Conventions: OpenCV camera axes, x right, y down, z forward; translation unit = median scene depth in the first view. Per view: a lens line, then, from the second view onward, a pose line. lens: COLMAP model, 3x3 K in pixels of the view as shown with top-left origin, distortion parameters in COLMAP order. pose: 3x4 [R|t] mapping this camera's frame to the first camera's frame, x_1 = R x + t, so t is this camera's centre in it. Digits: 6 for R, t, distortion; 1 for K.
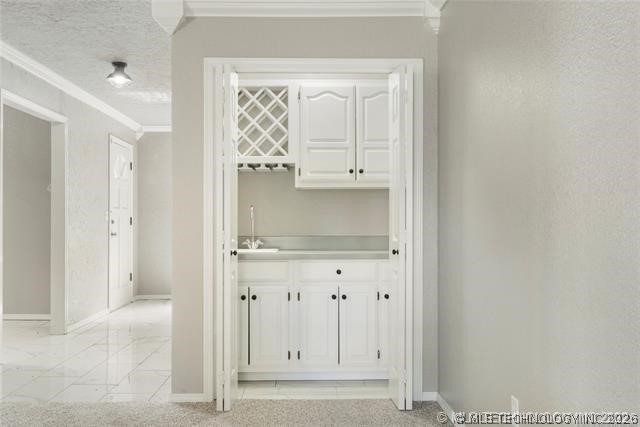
lens RADIAL K [[646.1, 0, 320.2], [0, 646.1, 216.3], [0, 0, 1]] dist [-0.015566, 0.000000]
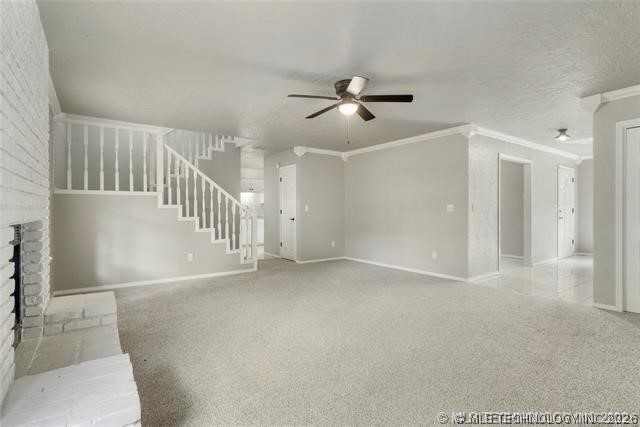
lens RADIAL K [[316.9, 0, 318.7], [0, 316.9, 208.5], [0, 0, 1]] dist [-0.002998, -0.000849]
pose [[0.563752, 0.000772, -0.825944, 0.048332], [0.002974, 0.999991, 0.002964, -0.004122], [0.825939, -0.004127, 0.563745, -0.113962]]
